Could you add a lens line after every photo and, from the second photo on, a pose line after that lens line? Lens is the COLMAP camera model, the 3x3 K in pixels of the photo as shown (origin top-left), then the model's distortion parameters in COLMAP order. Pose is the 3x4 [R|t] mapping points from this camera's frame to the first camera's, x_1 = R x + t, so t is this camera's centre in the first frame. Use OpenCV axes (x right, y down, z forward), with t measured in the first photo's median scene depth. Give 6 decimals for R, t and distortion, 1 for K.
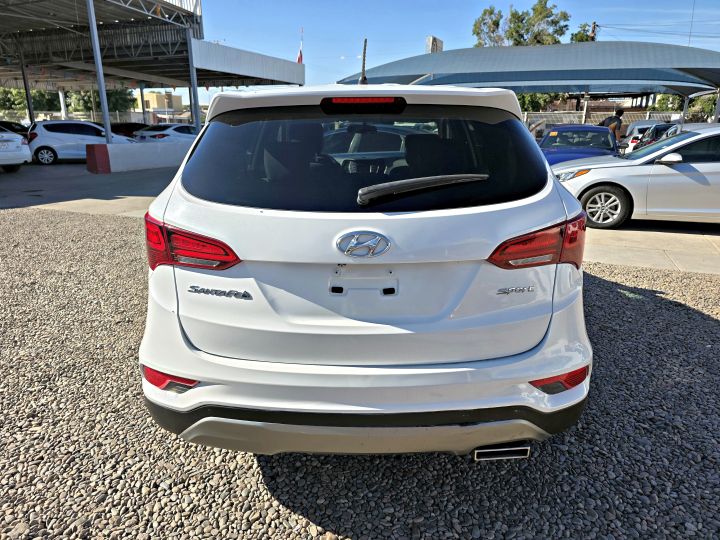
lens RADIAL K [[487.8, 0, 353.6], [0, 487.8, 268.4], [0, 0, 1]] dist [0.008292, -0.003967]
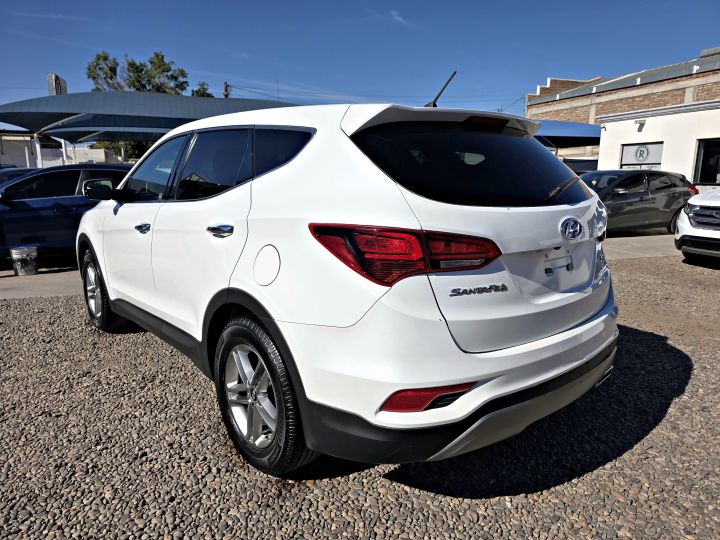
lens RADIAL K [[477.8, 0, 367.2], [0, 477.8, 271.0], [0, 0, 1]] dist [0.043018, -0.037666]
pose [[0.750863, -0.127714, 0.647993, -0.573304], [0.182294, 0.983089, -0.017475, -0.008504], [-0.634803, 0.131247, 0.761446, 0.191566]]
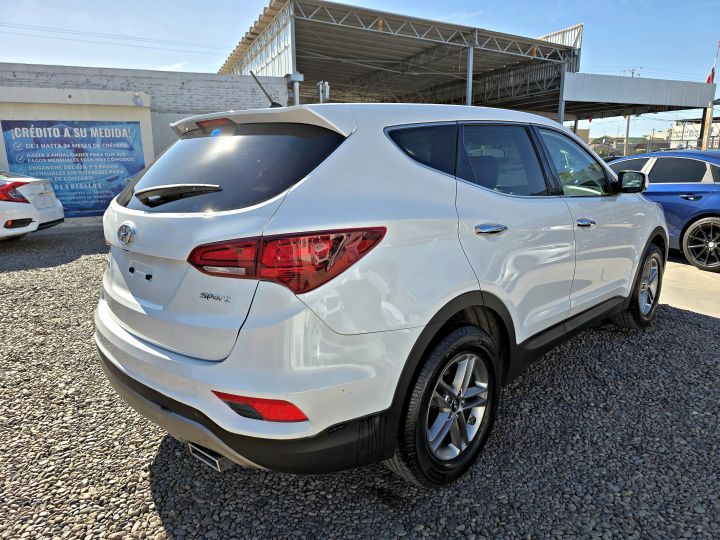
lens RADIAL K [[477.8, 0, 367.2], [0, 477.8, 271.0], [0, 0, 1]] dist [0.043018, -0.037666]
pose [[0.724801, 0.143804, -0.673784, 0.634712], [-0.182209, 0.983163, 0.013829, -0.041704], [0.664428, 0.112746, 0.738799, 0.240226]]
